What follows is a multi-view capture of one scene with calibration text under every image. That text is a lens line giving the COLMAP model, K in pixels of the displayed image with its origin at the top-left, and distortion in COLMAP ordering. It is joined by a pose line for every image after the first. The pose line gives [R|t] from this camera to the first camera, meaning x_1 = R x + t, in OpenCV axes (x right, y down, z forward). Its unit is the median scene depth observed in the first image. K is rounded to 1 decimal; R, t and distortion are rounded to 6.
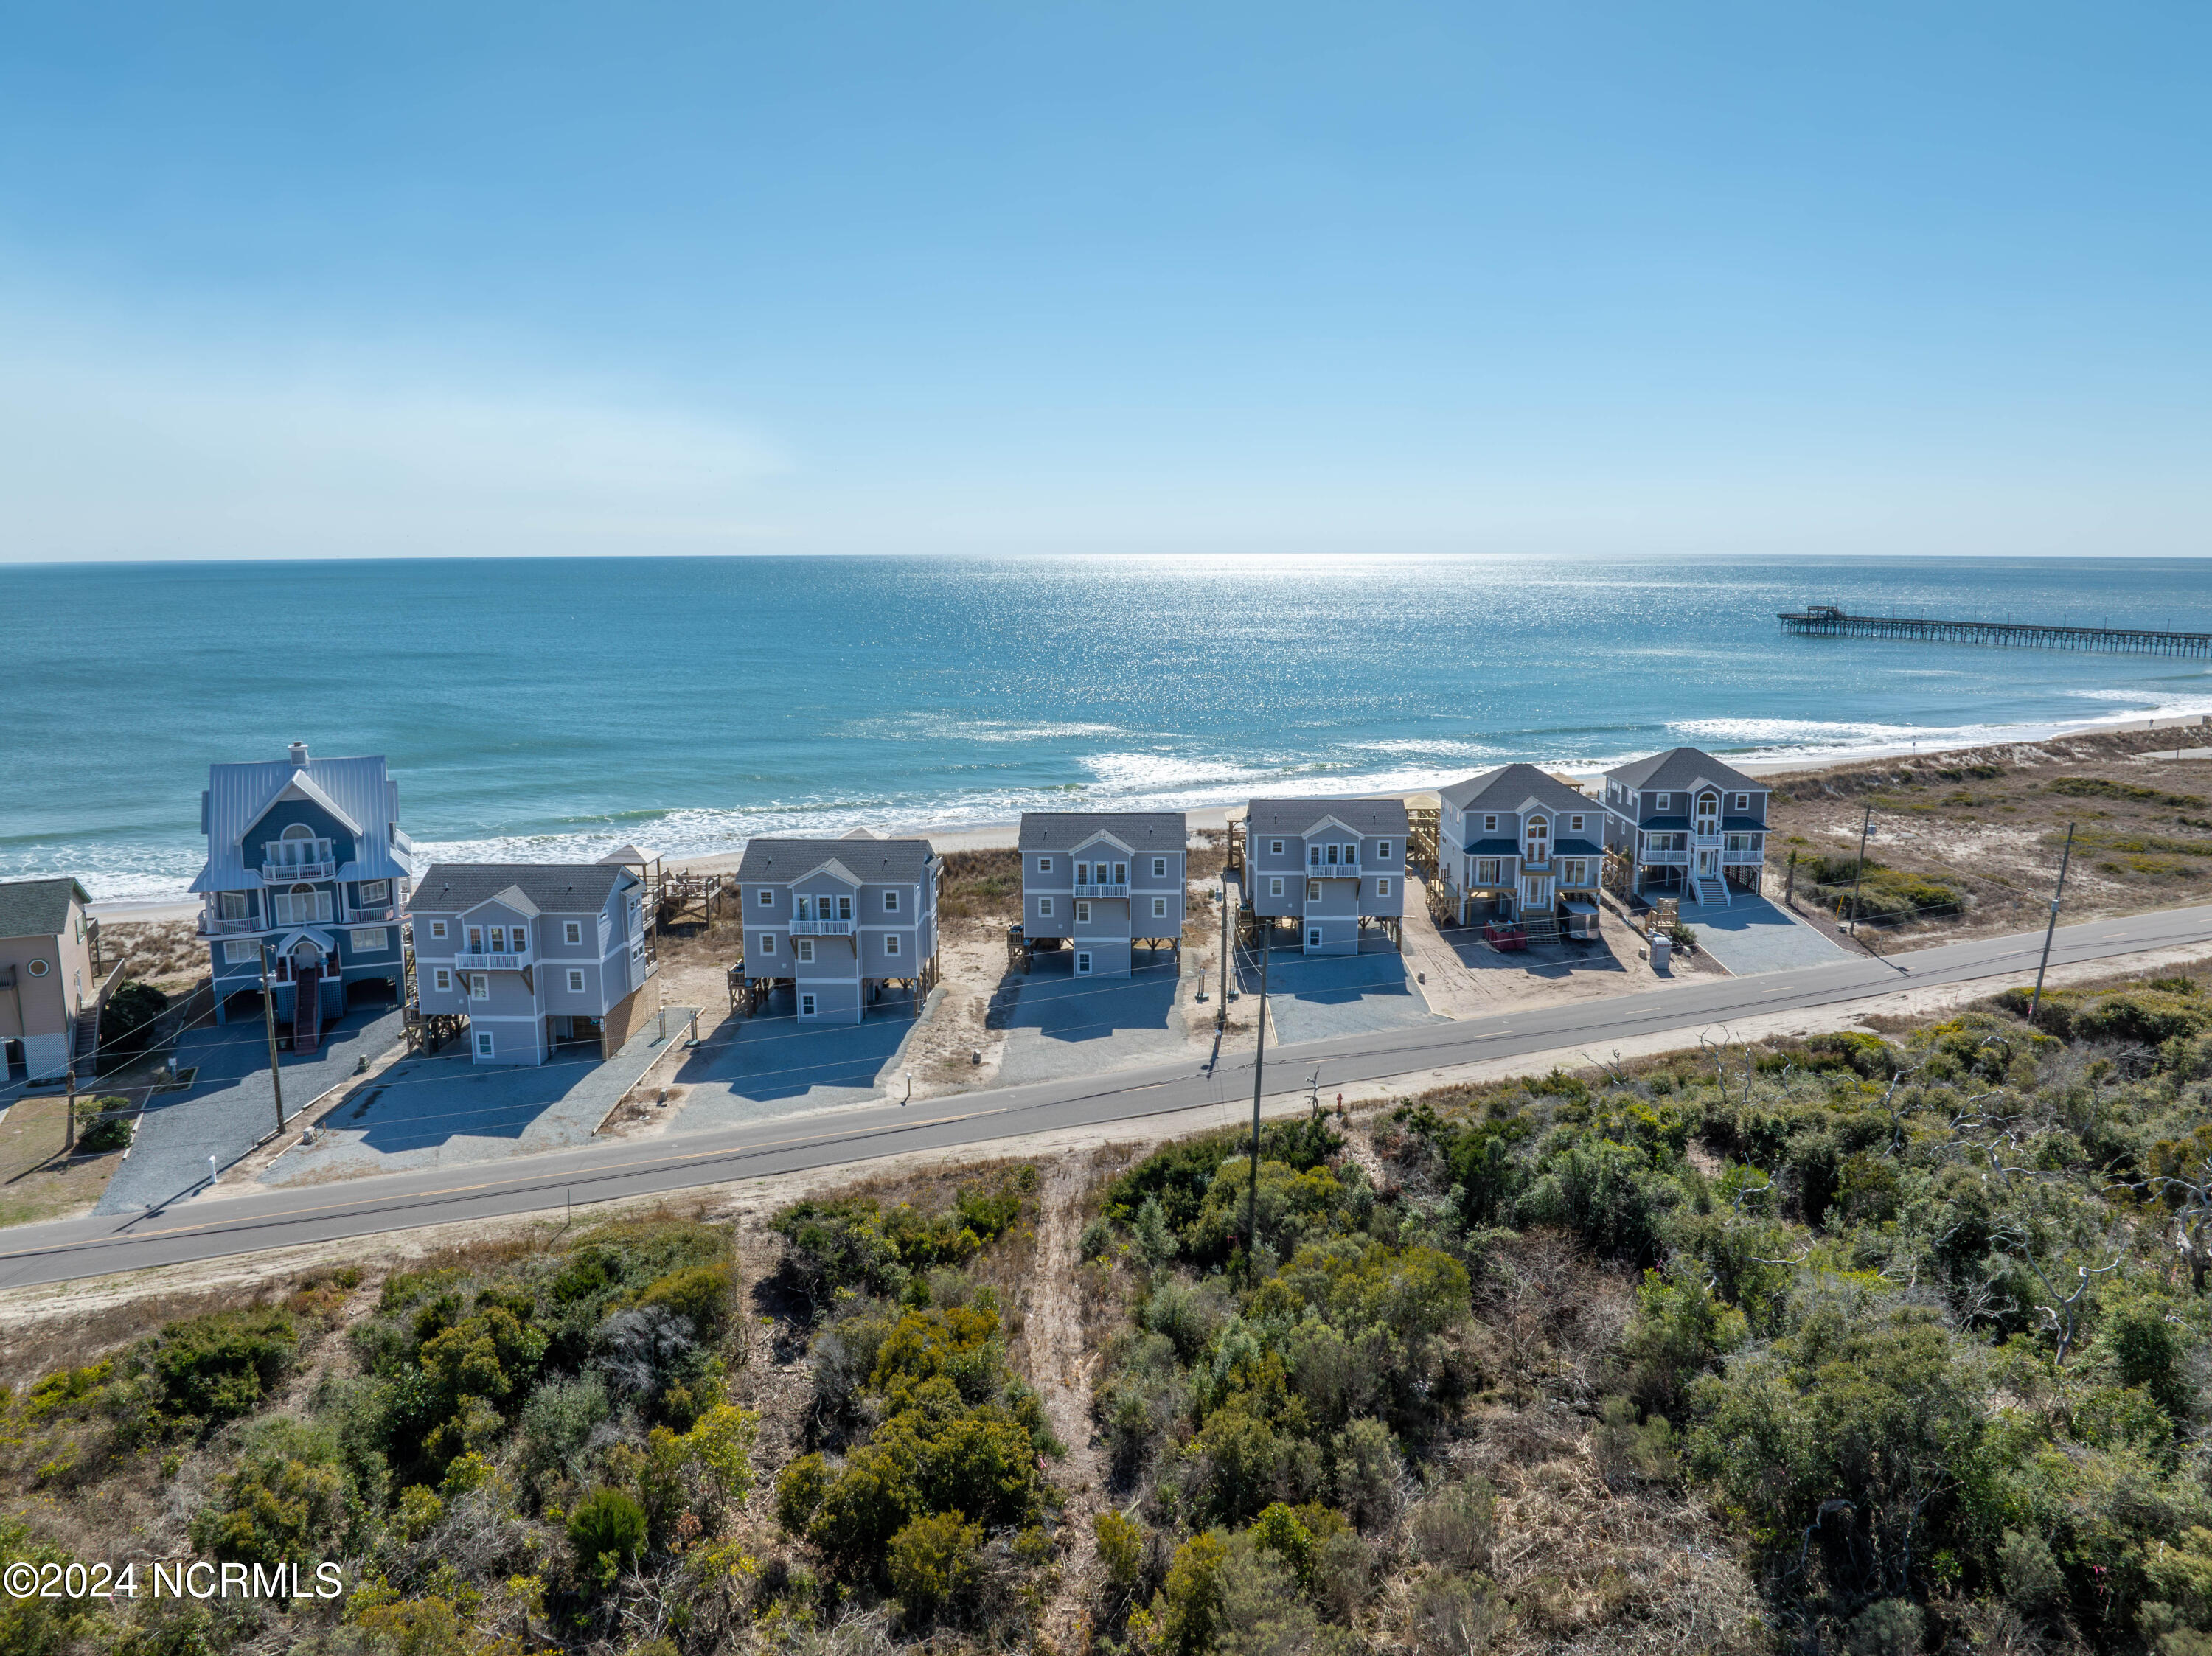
lens RADIAL K [[1488.4, 0, 1106.0], [0, 1488.4, 828.0], [0, 0, 1]] dist [-0.044931, 0.001040]
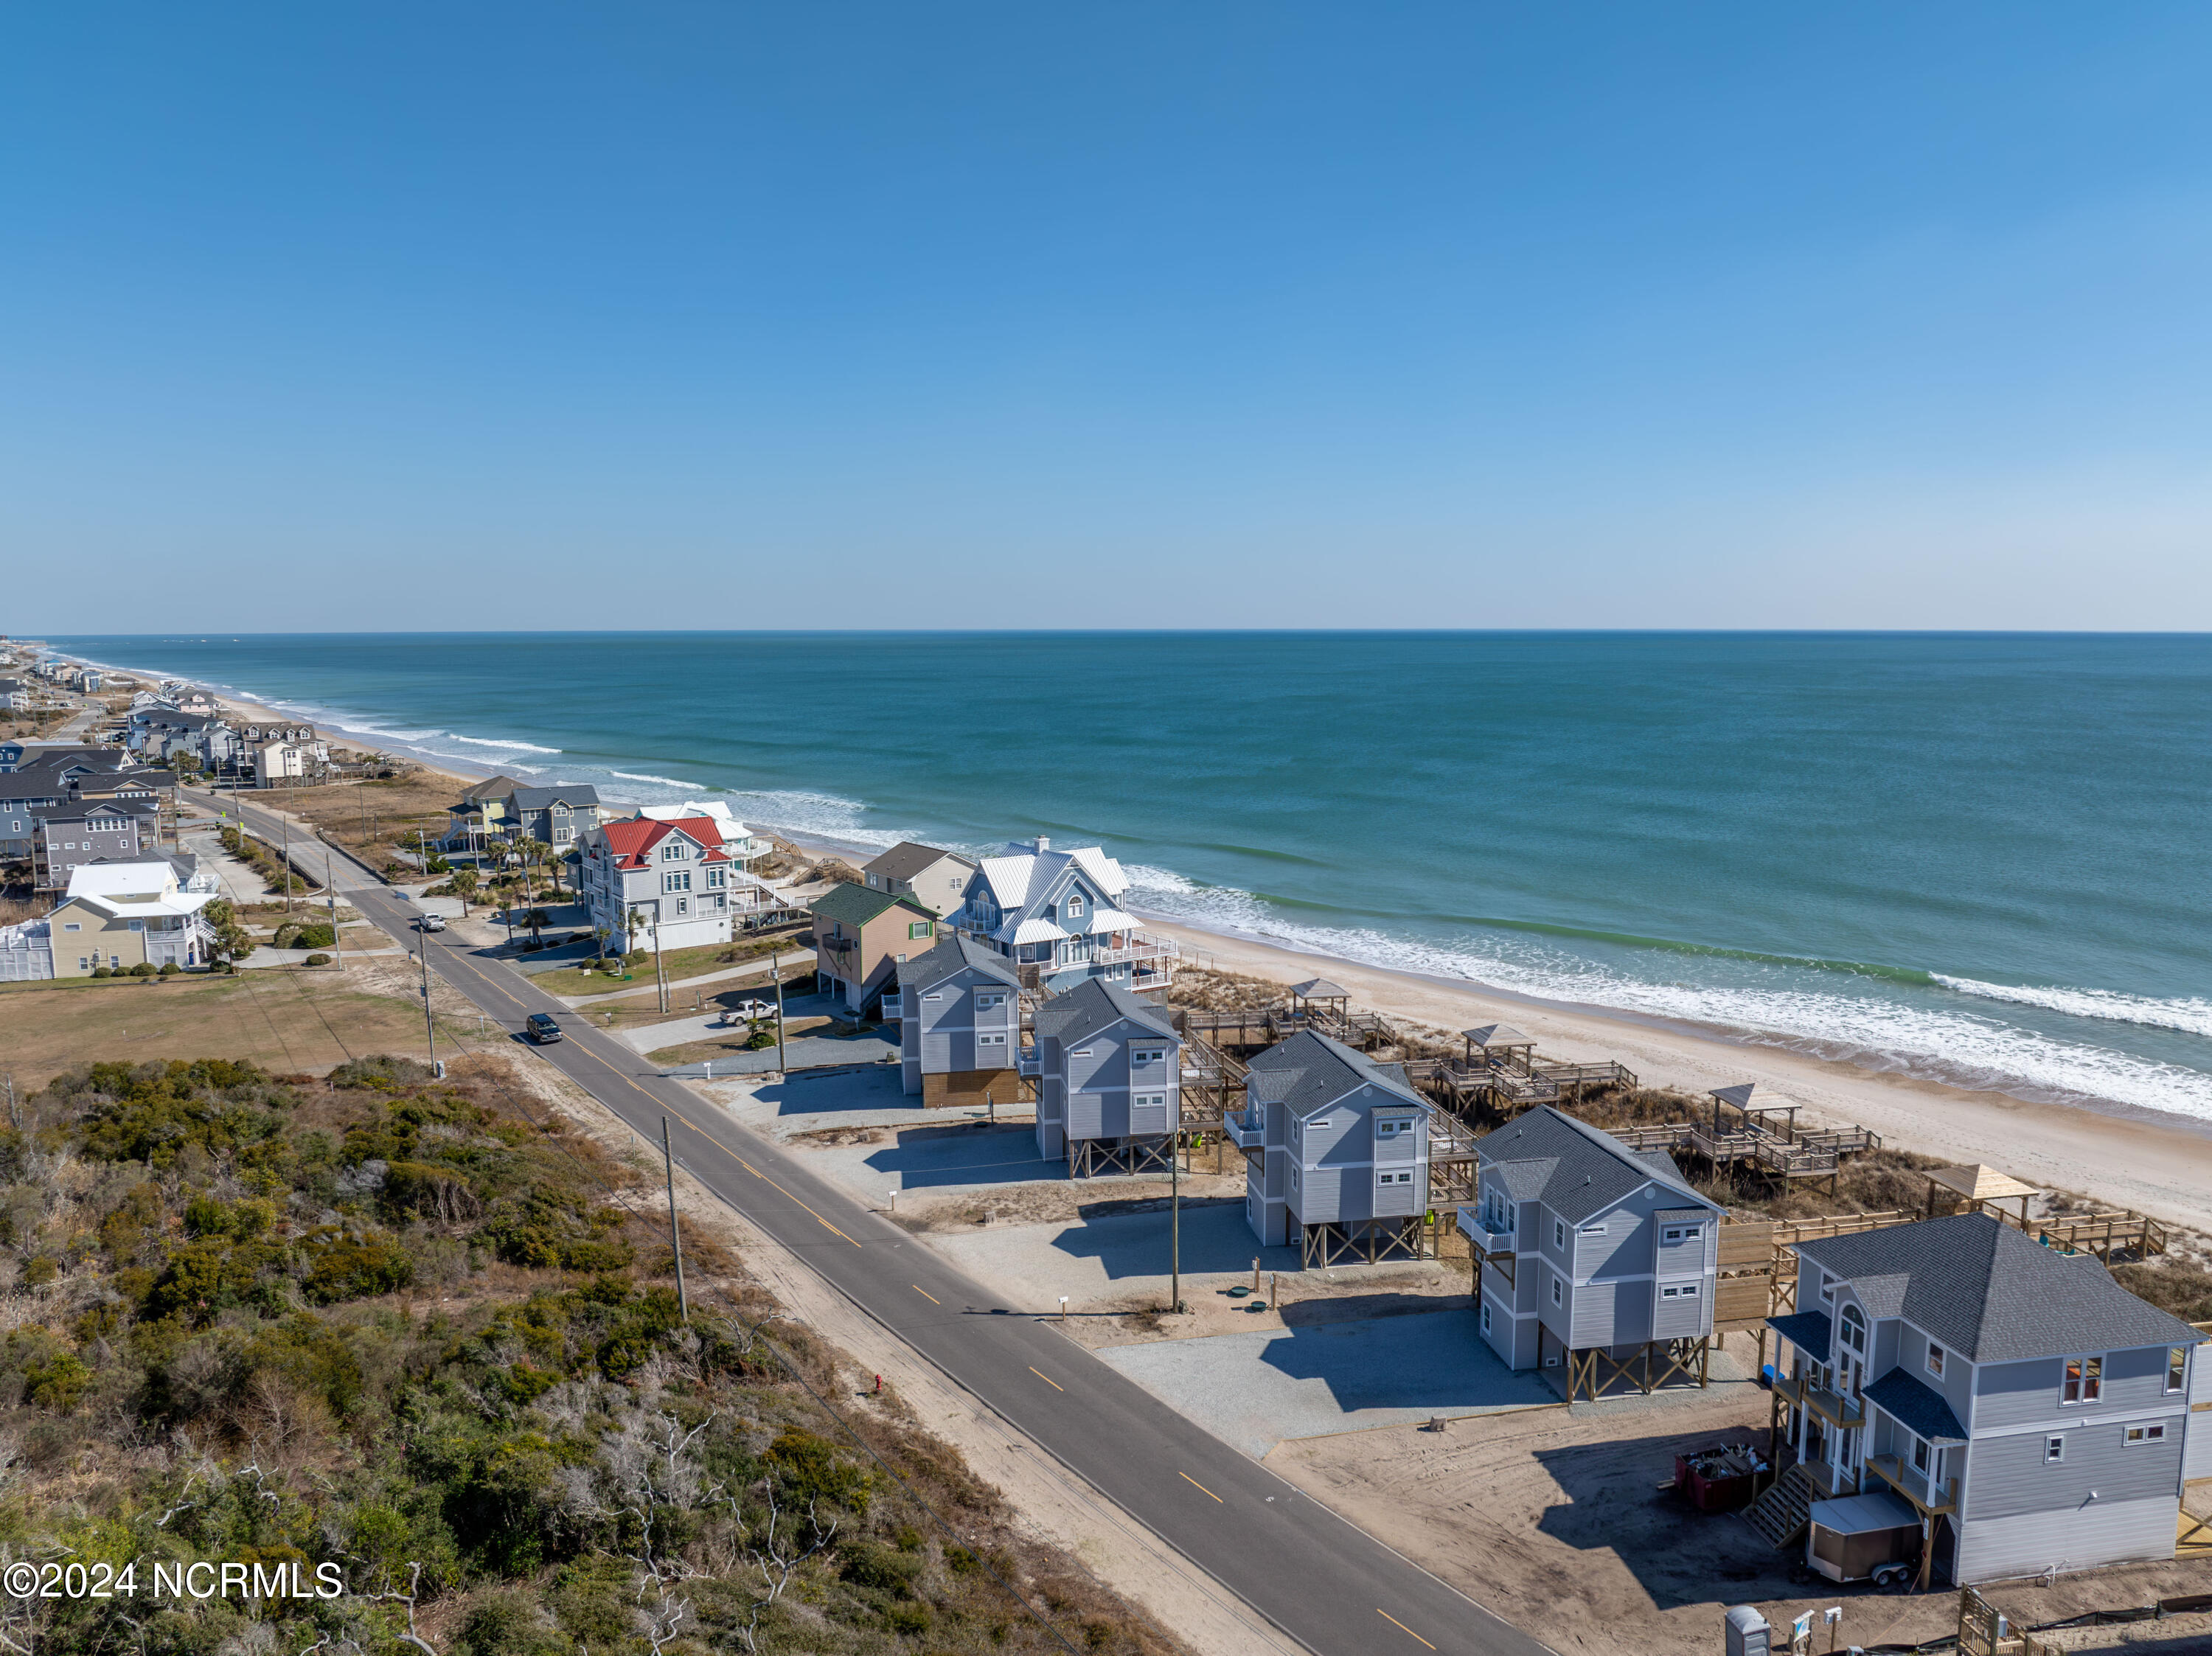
lens RADIAL K [[1522.2, 0, 1106.0], [0, 1522.2, 828.0], [0, 0, 1]] dist [-0.057389, 0.021957]
pose [[0.185730, 0.115259, -0.975817, 0.826829], [-0.167320, 0.982302, 0.084178, -0.190779], [0.968250, 0.147639, 0.201728, 0.732283]]
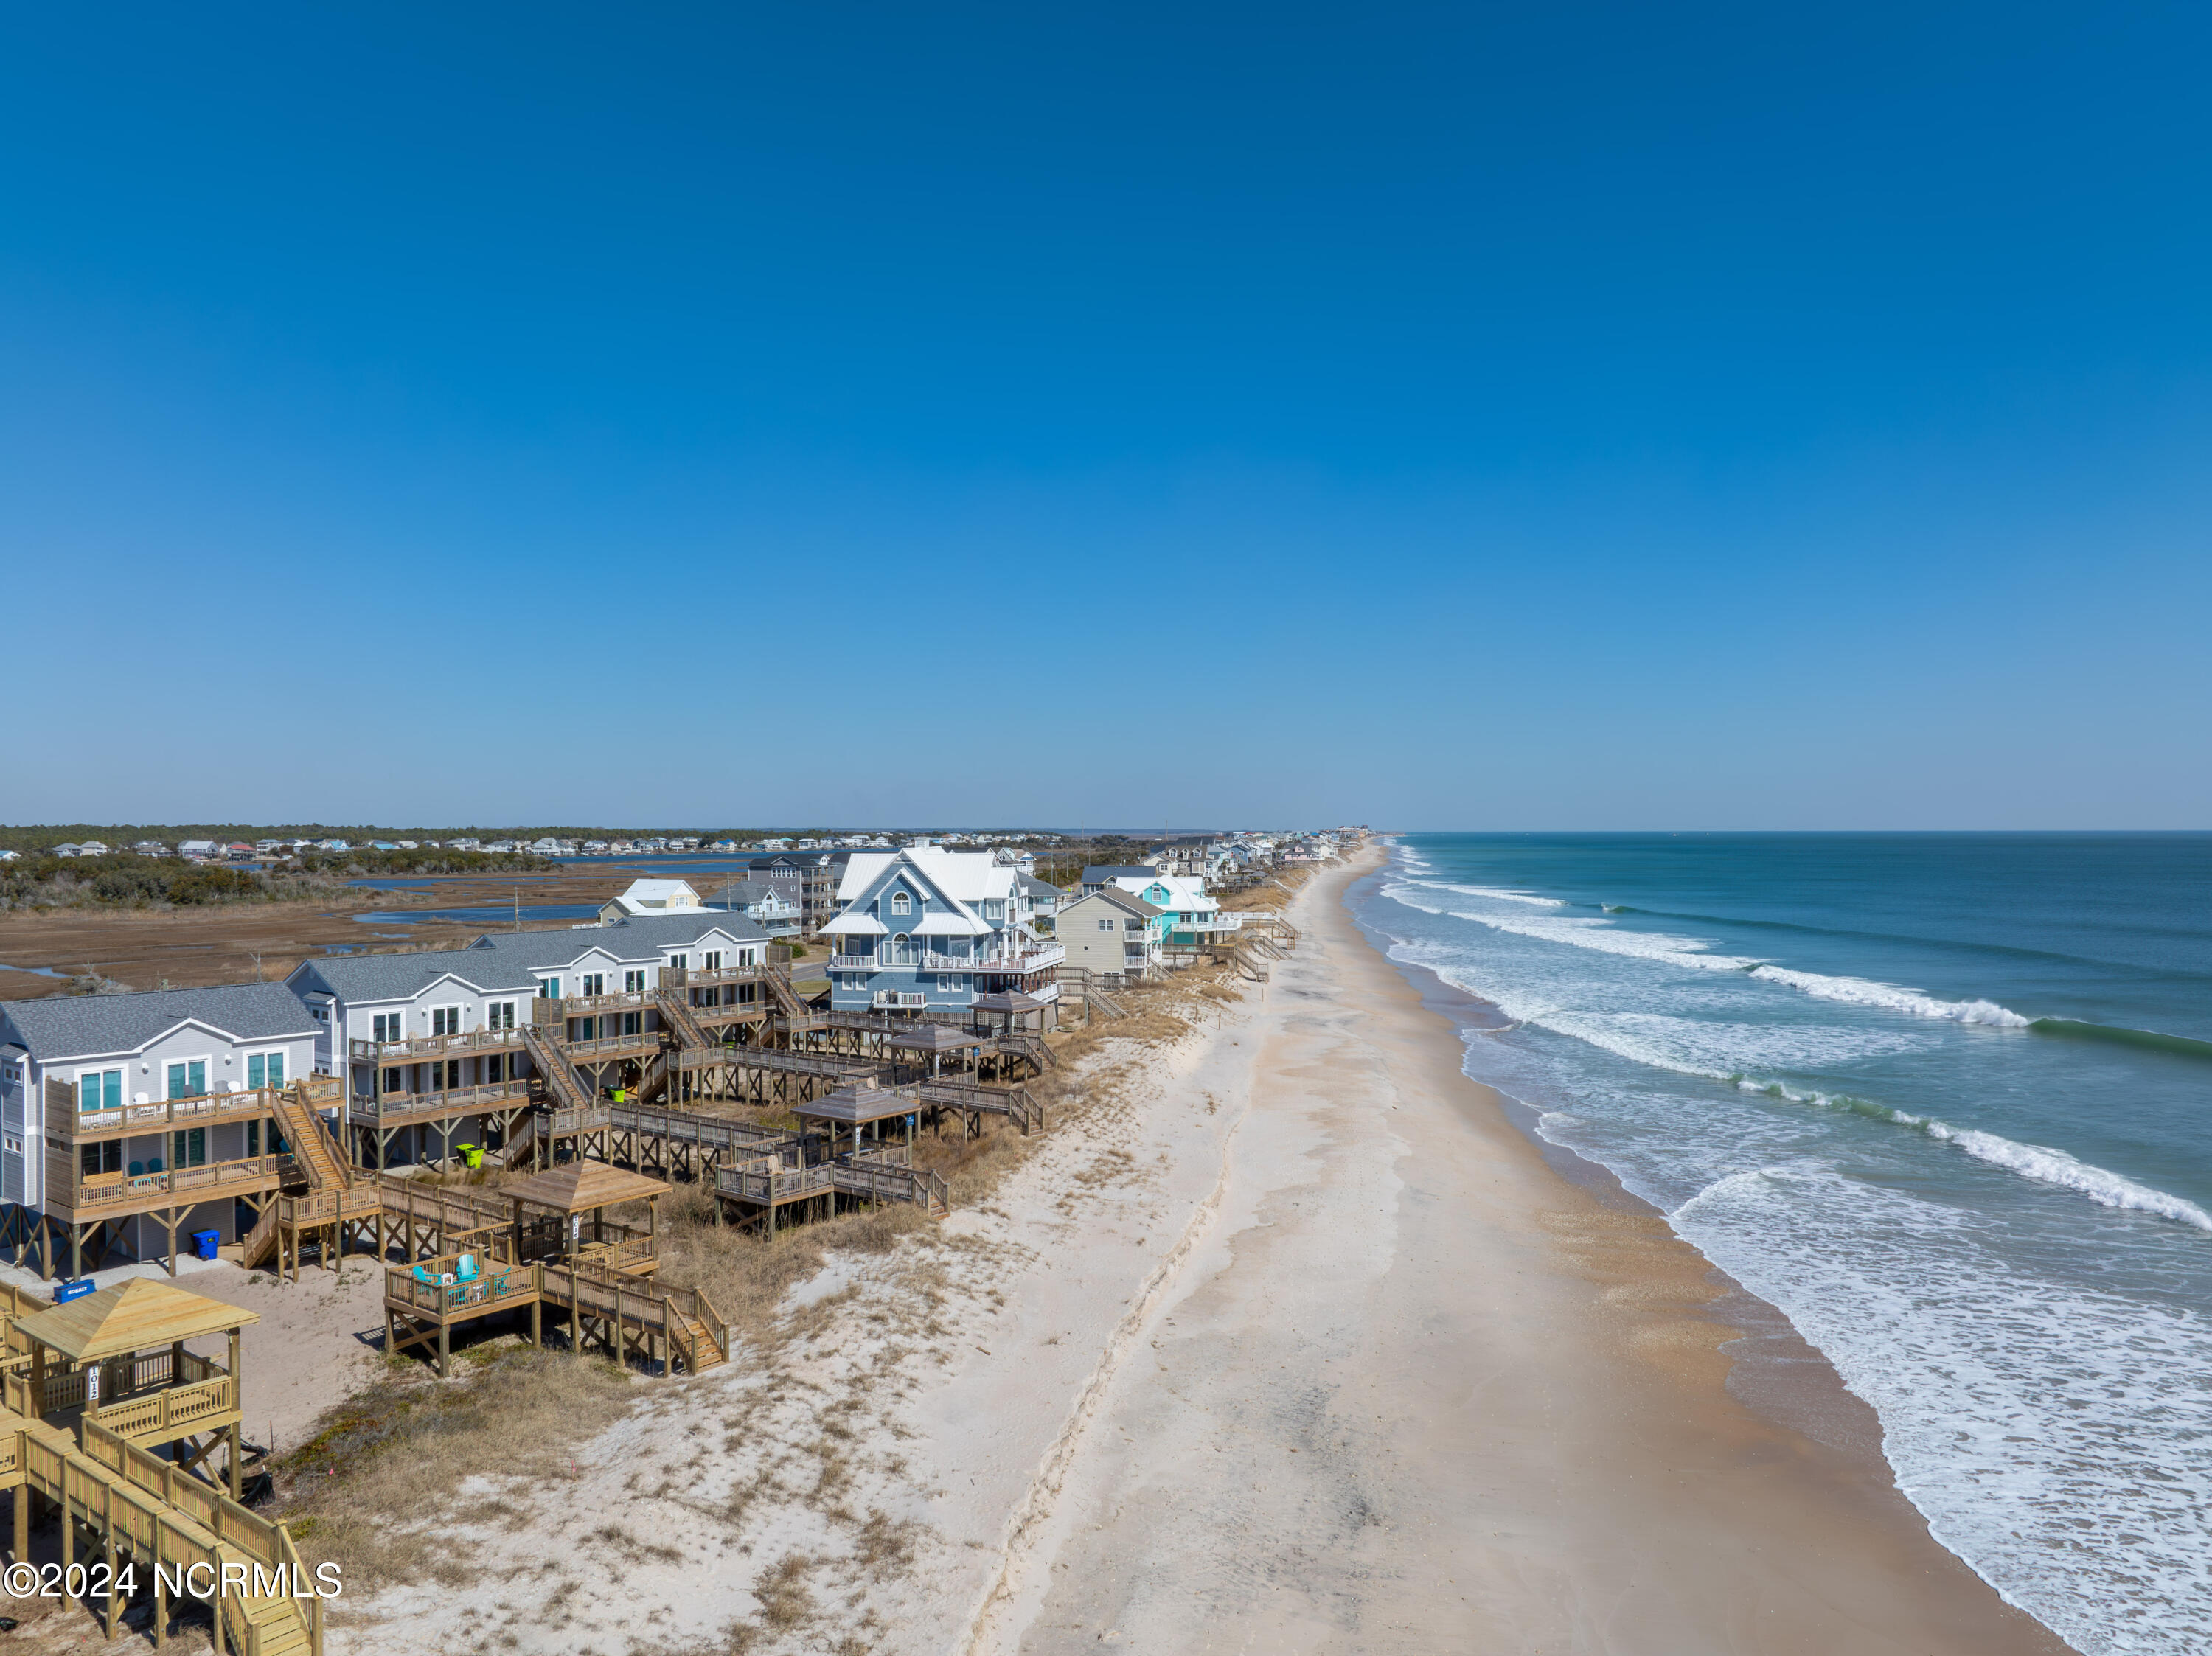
lens RADIAL K [[1522.2, 0, 1106.0], [0, 1522.2, 828.0], [0, 0, 1]] dist [-0.057389, 0.021957]
pose [[-0.564946, -0.003548, -0.825120, 0.465503], [-0.148949, 0.984001, 0.097752, -0.215188], [0.811572, 0.178125, -0.556436, 1.809442]]
